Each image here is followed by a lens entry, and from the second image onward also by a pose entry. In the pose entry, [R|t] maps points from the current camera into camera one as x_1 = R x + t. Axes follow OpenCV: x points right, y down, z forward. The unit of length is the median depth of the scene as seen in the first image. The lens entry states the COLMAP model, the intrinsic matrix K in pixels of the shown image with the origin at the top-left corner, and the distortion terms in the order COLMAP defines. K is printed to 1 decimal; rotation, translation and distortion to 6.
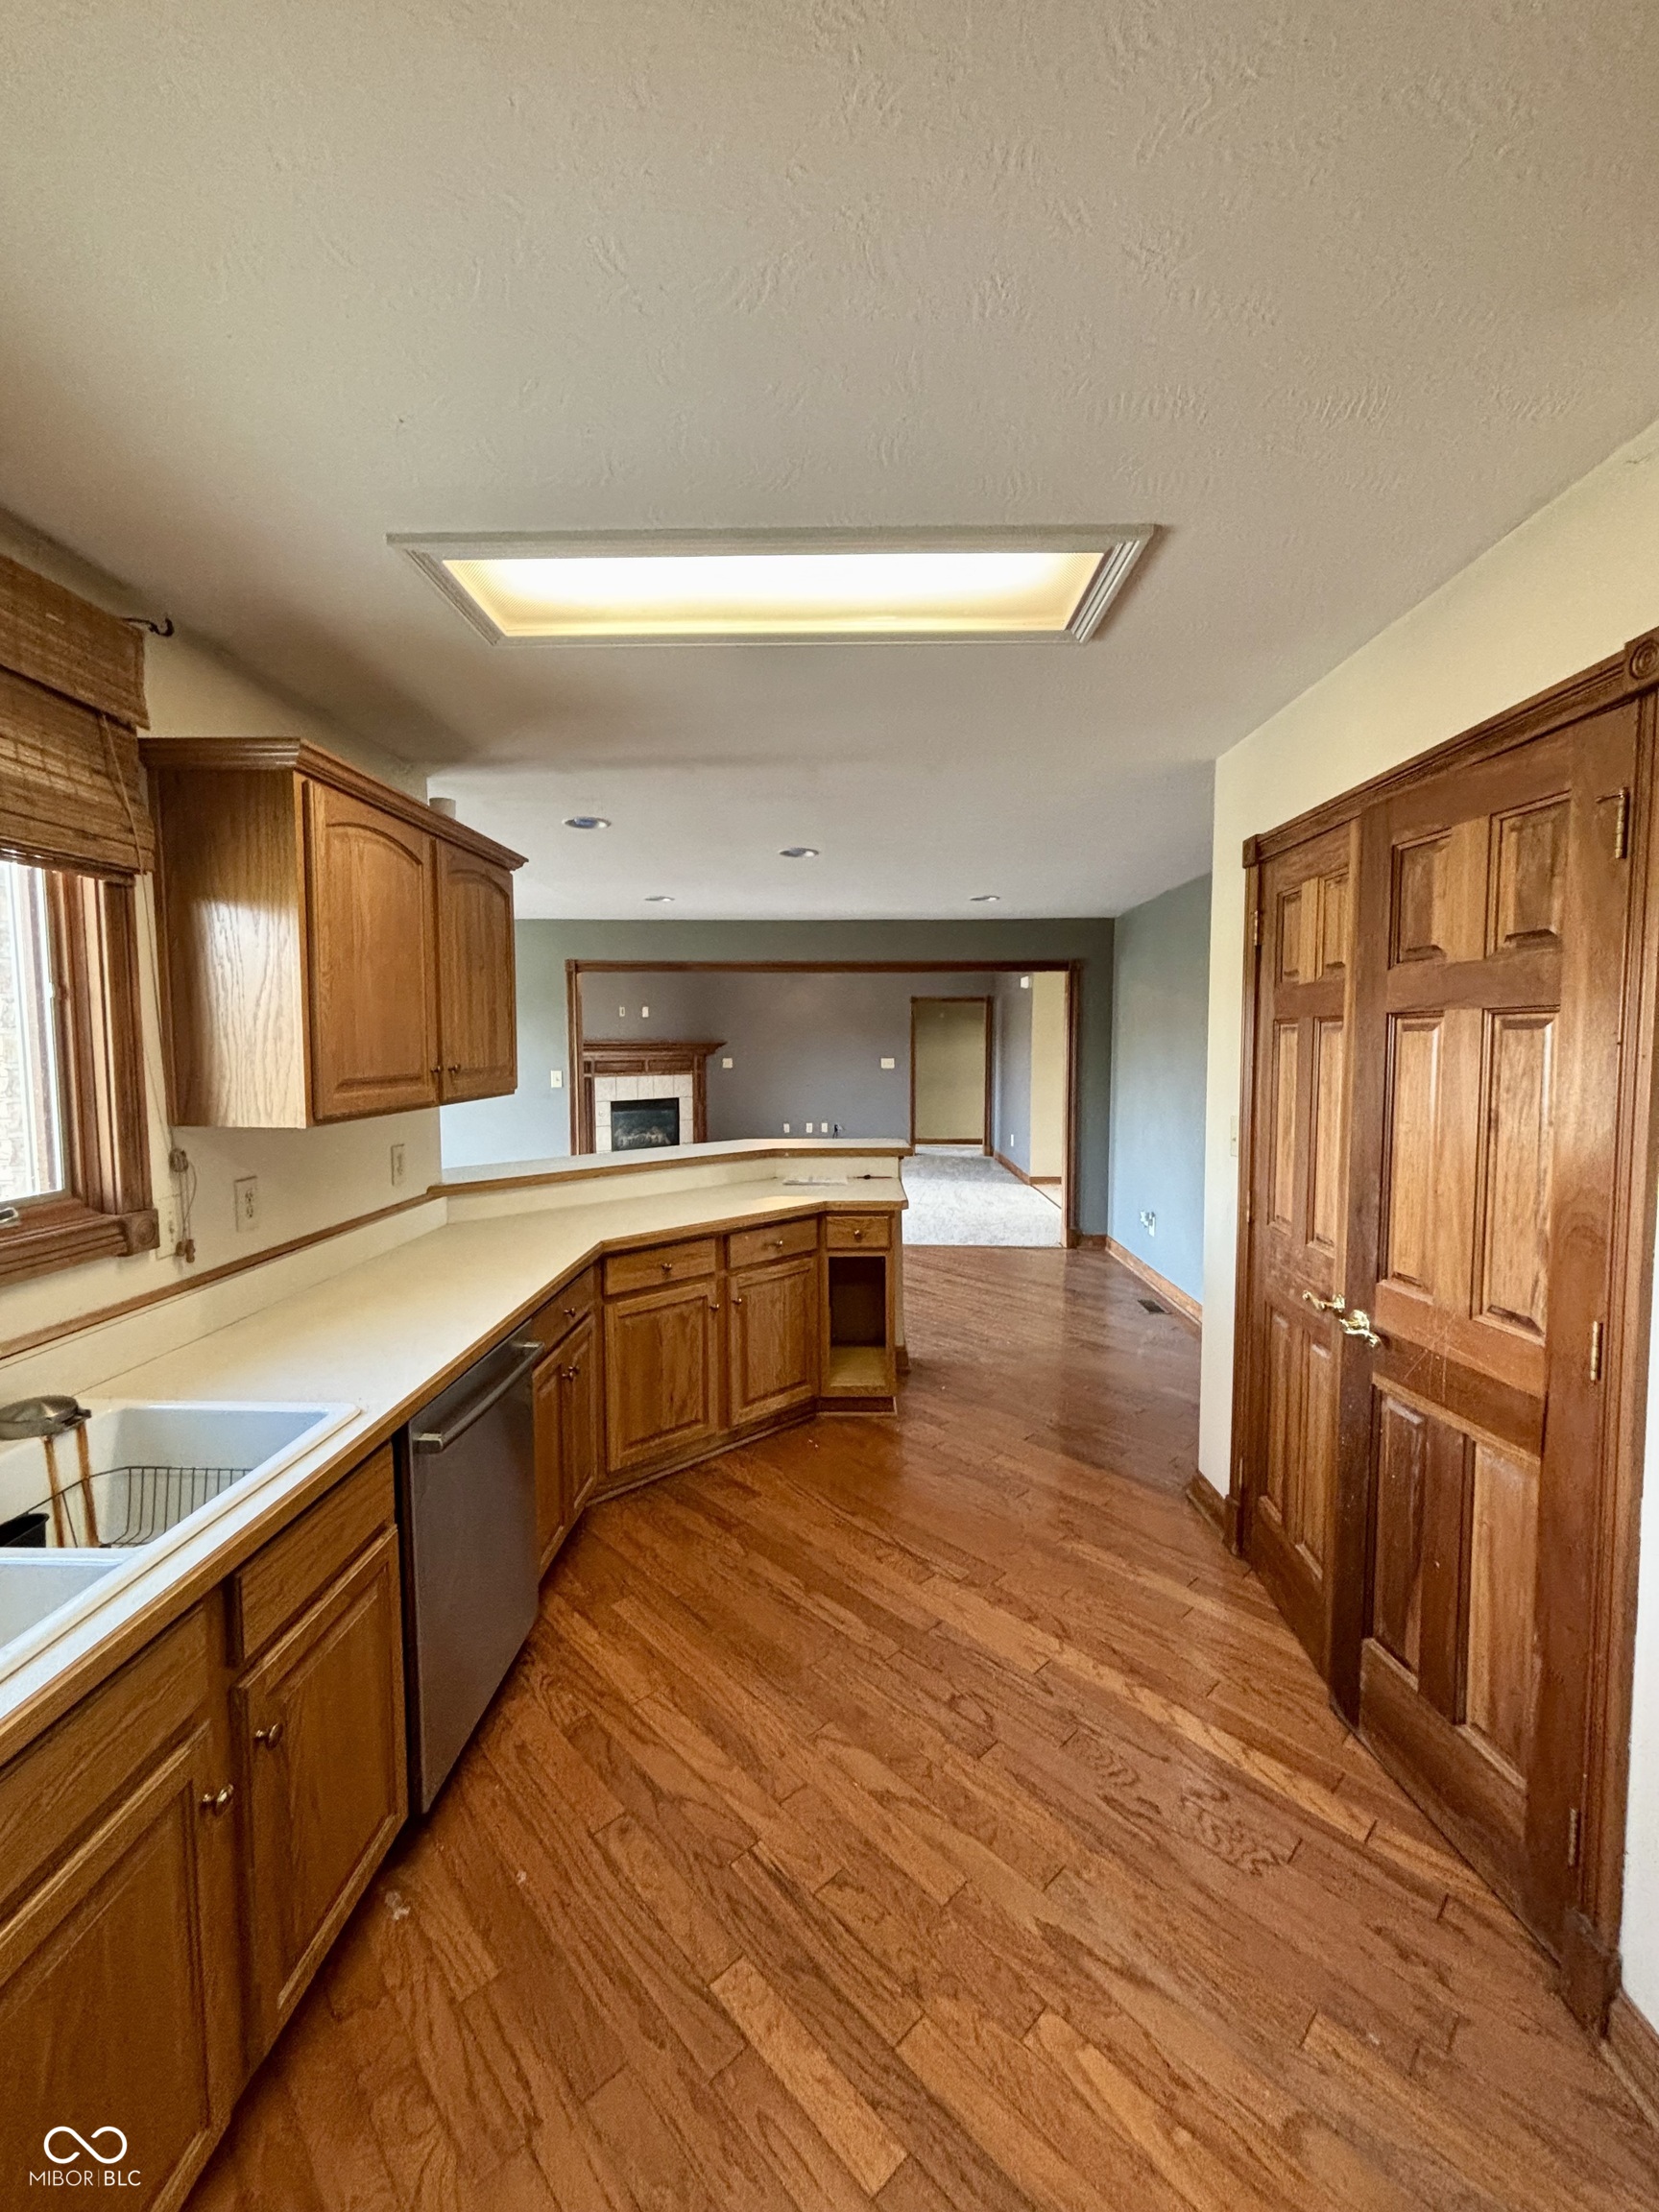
lens RADIAL K [[893.7, 0, 830.1], [0, 893.7, 1096.7], [0, 0, 1]] dist [-0.003525, 0.000760]
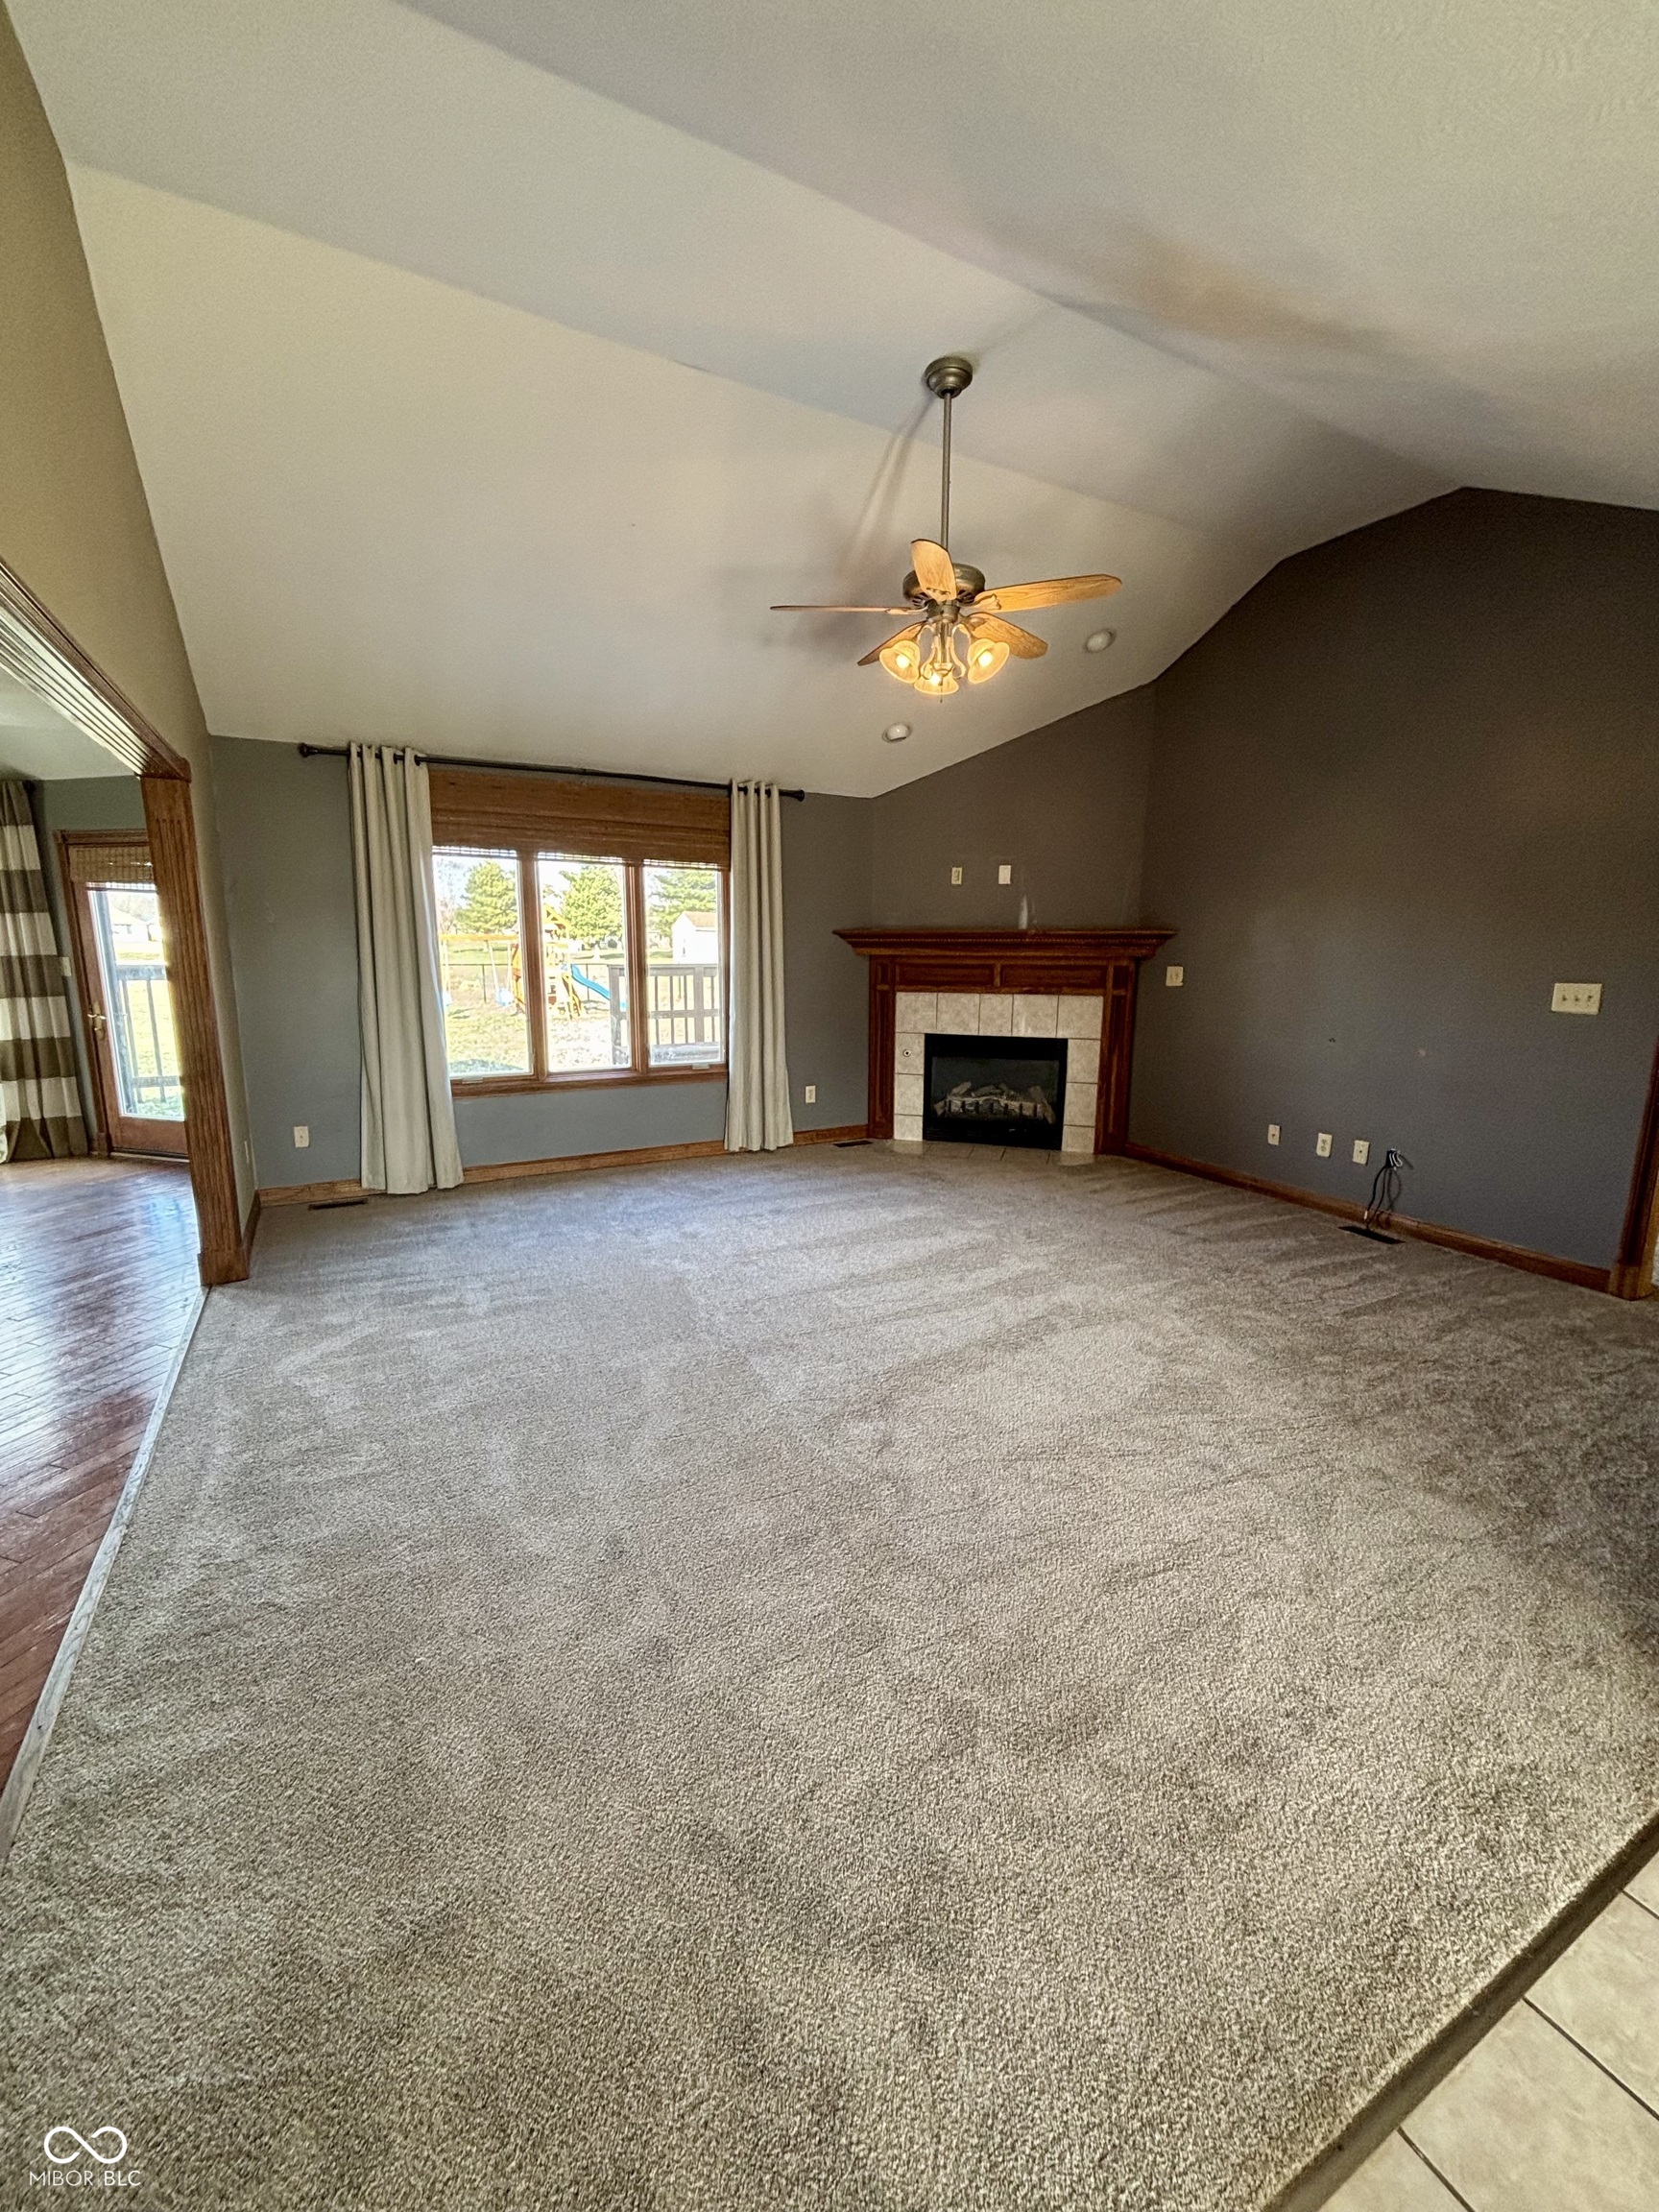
lens RADIAL K [[893.7, 0, 799.6], [0, 893.7, 1088.5], [0, 0, 1]] dist [-0.003525, 0.000760]
pose [[0.481666, 0.142720, -0.864656, 0.216610], [-0.058026, 0.989678, 0.131032, -0.030745], [0.874432, -0.012941, 0.484976, 0.630937]]
